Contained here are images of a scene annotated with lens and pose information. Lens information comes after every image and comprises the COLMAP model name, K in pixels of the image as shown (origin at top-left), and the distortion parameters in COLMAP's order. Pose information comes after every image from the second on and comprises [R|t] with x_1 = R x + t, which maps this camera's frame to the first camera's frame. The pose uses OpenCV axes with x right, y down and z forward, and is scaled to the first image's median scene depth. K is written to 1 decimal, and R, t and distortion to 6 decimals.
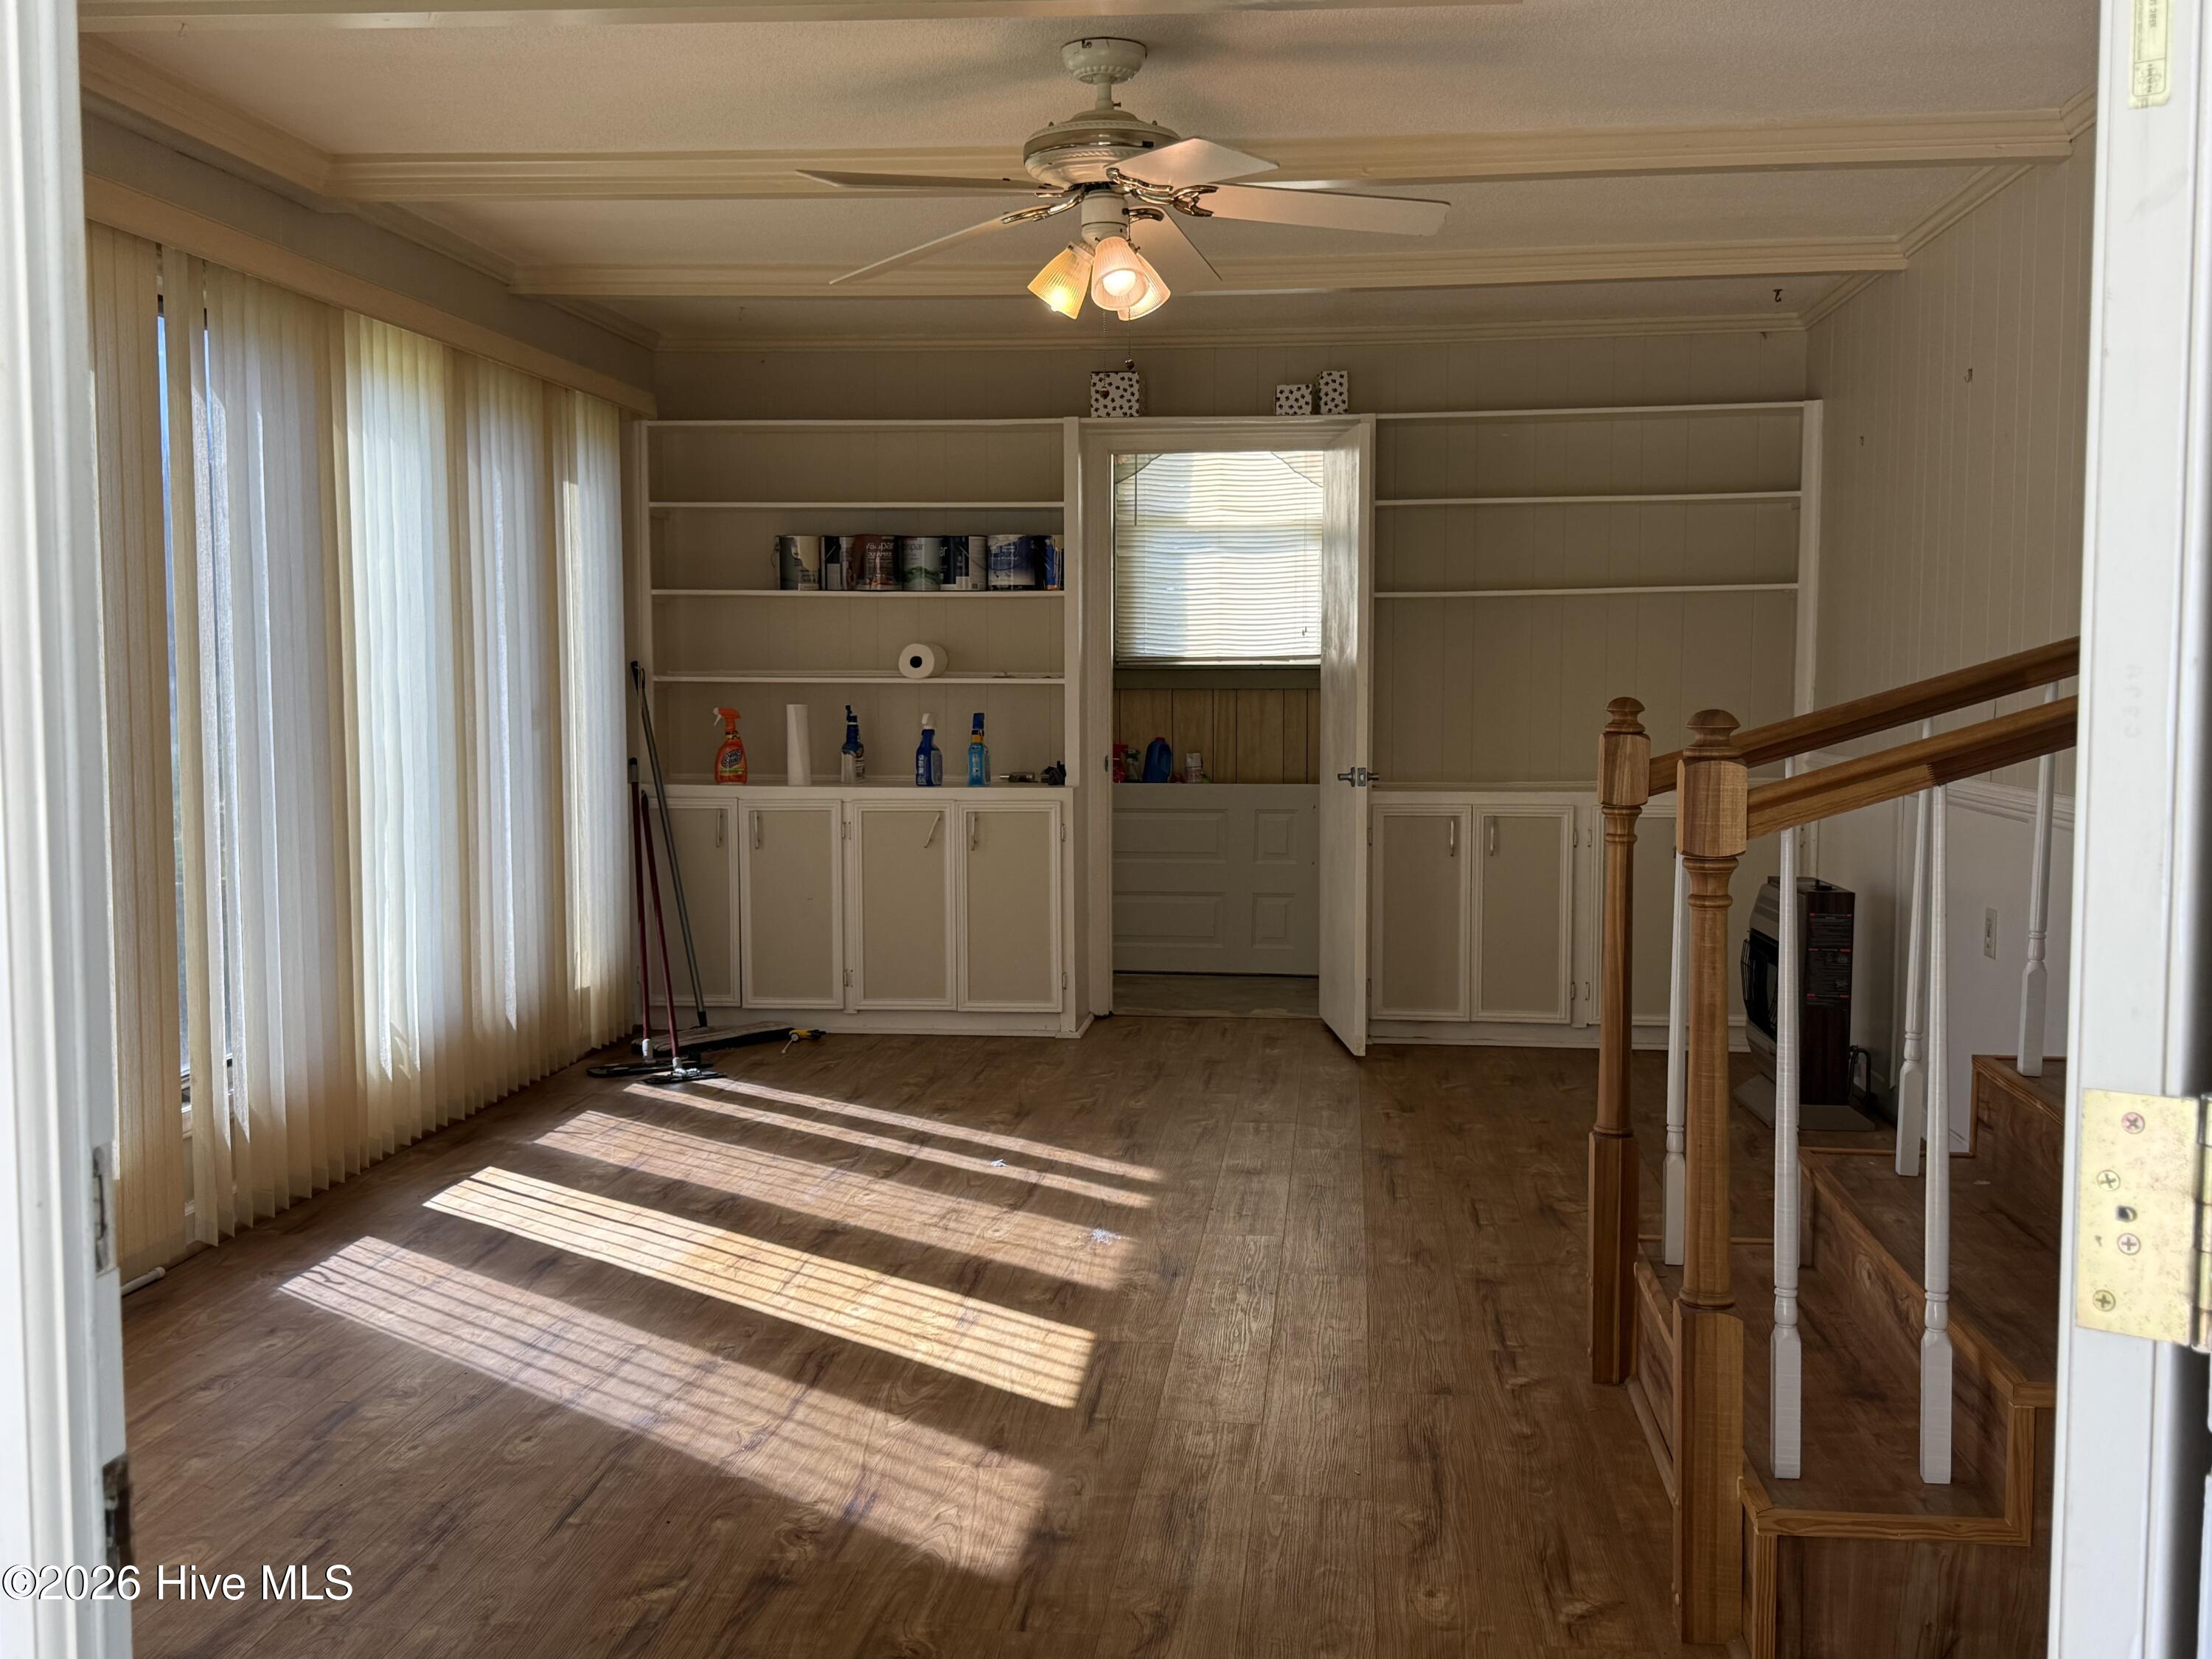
lens RADIAL K [[2236.0, 0, 1105.5], [0, 2236.0, 837.0], [0, 0, 1]] dist [0.088989, 0.000000]
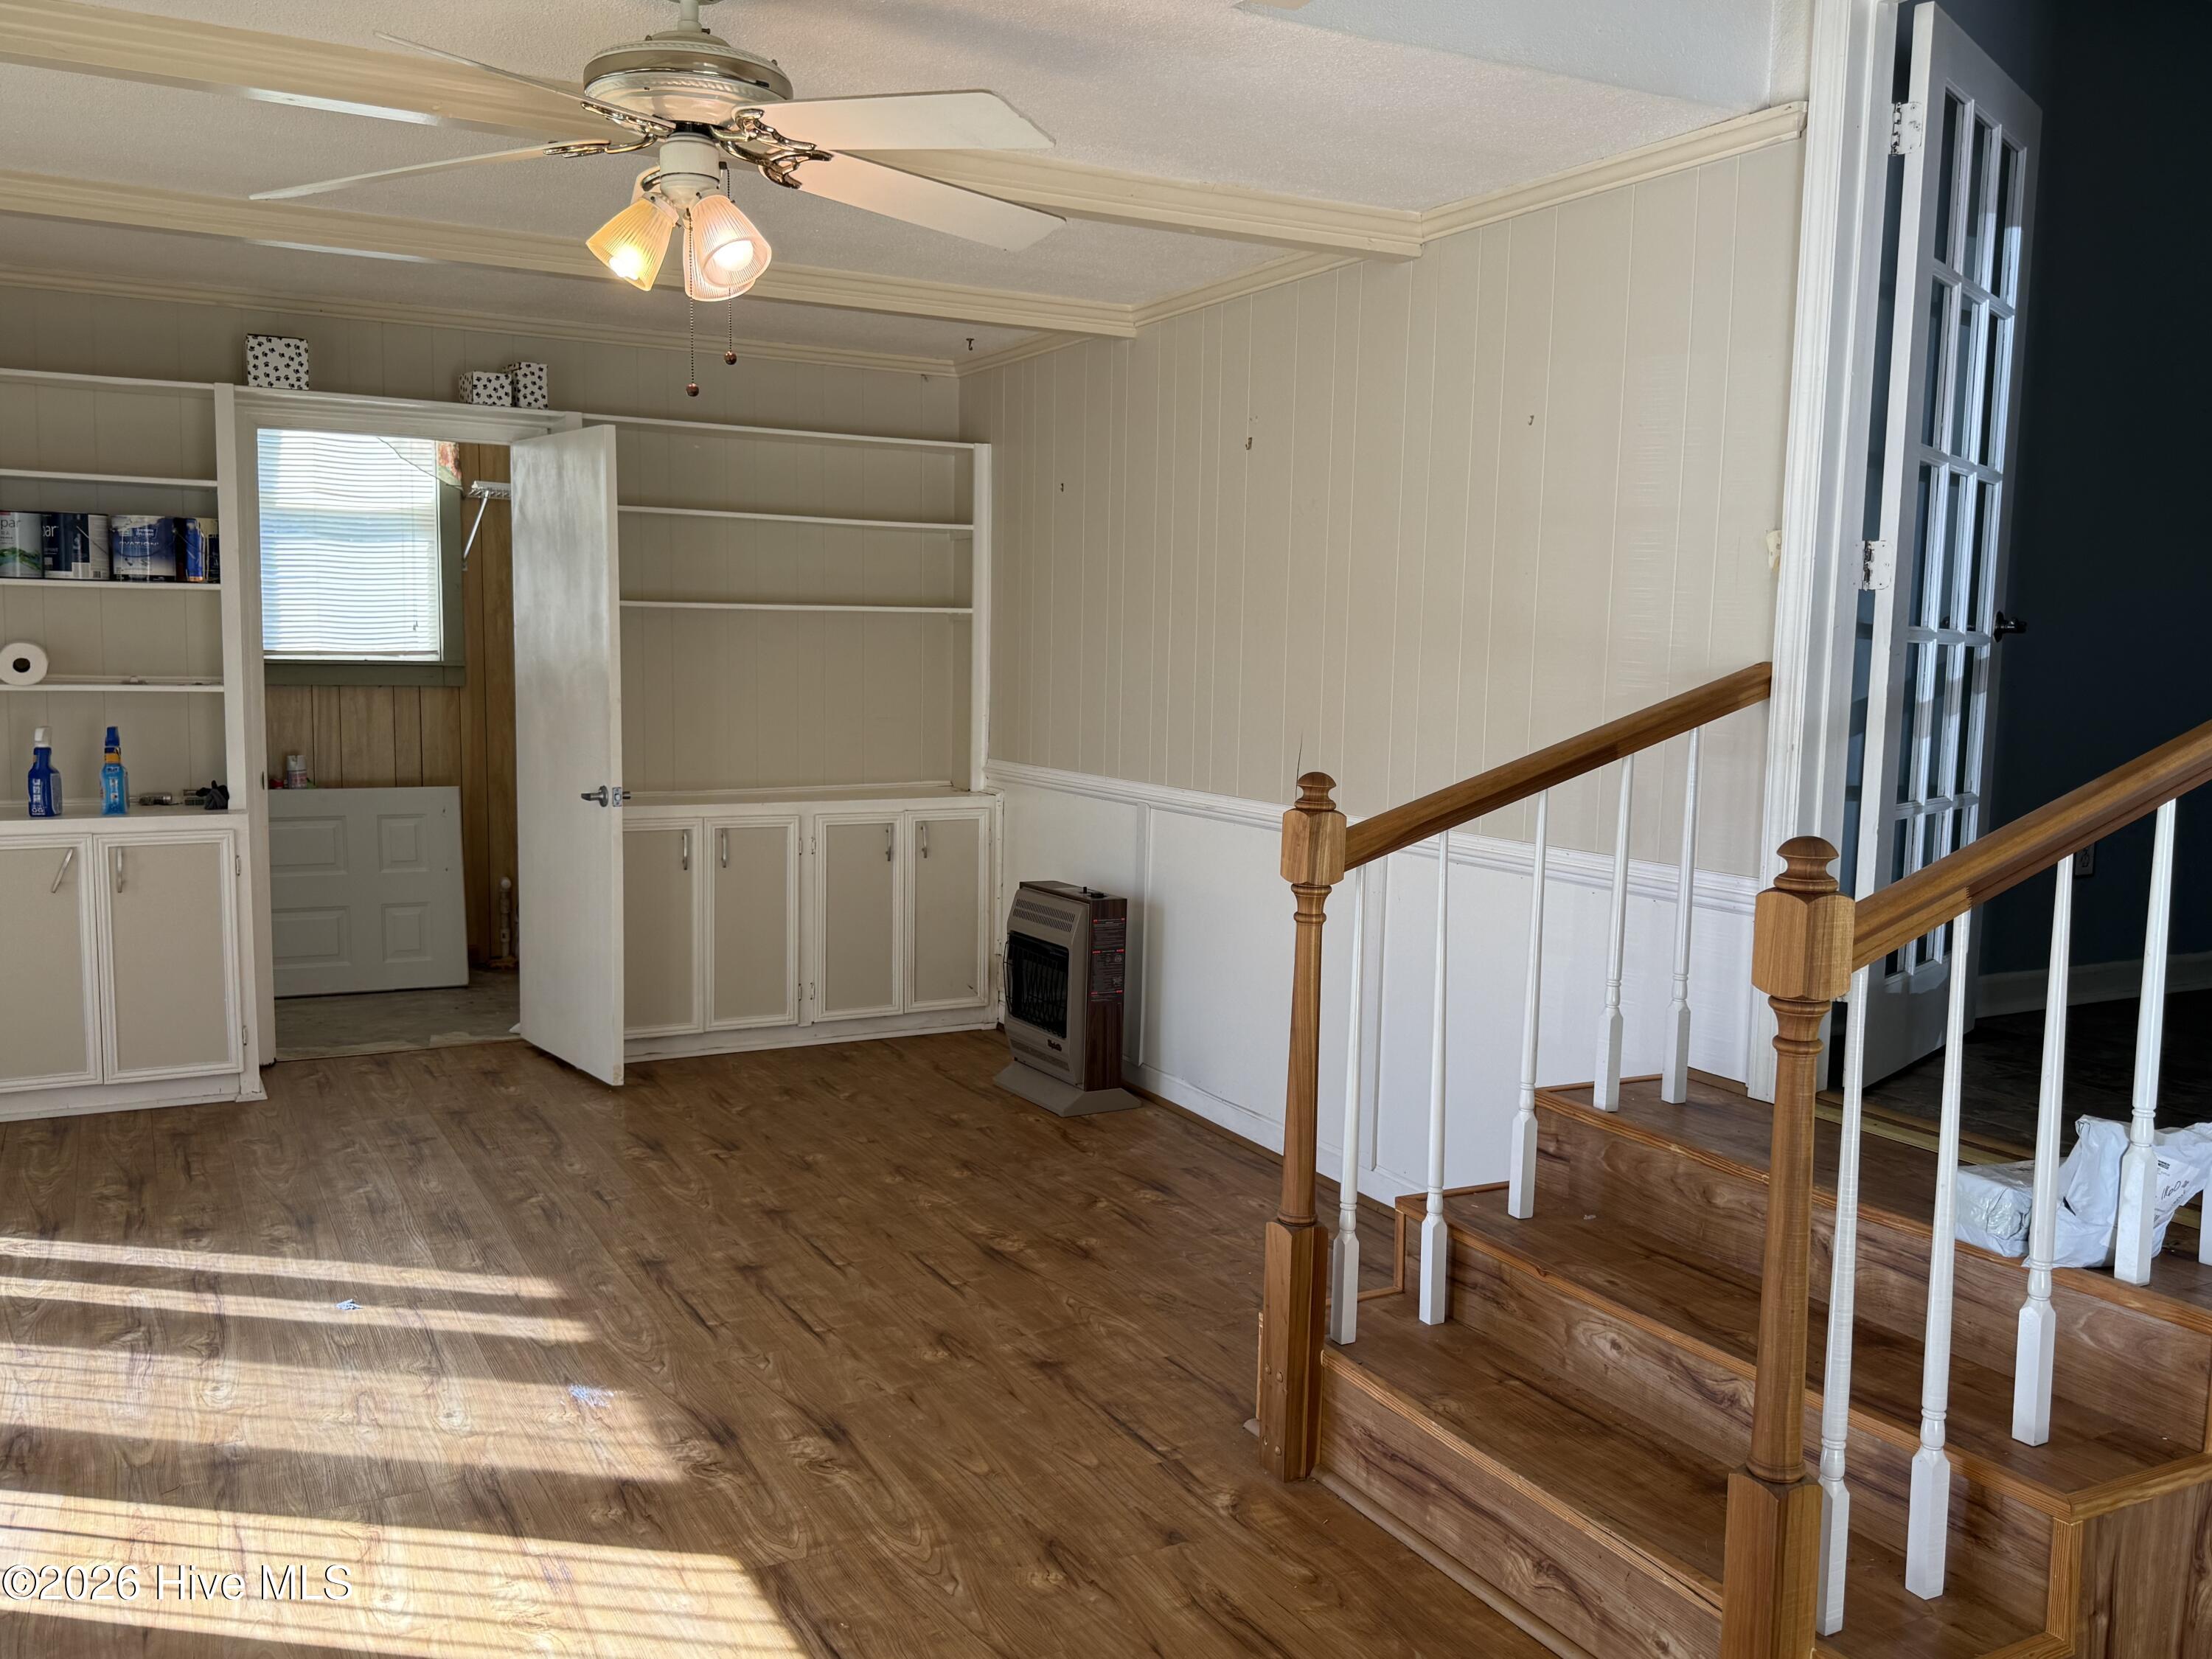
lens RADIAL K [[1826.5, 0, 1118.9], [0, 1826.5, 819.1], [0, 0, 1]] dist [0.051010, -0.100428]
pose [[0.810819, -0.040643, 0.583884, -0.157505], [0.022435, 0.999011, 0.038385, -0.039757], [-0.584867, -0.018024, 0.810929, 0.225091]]
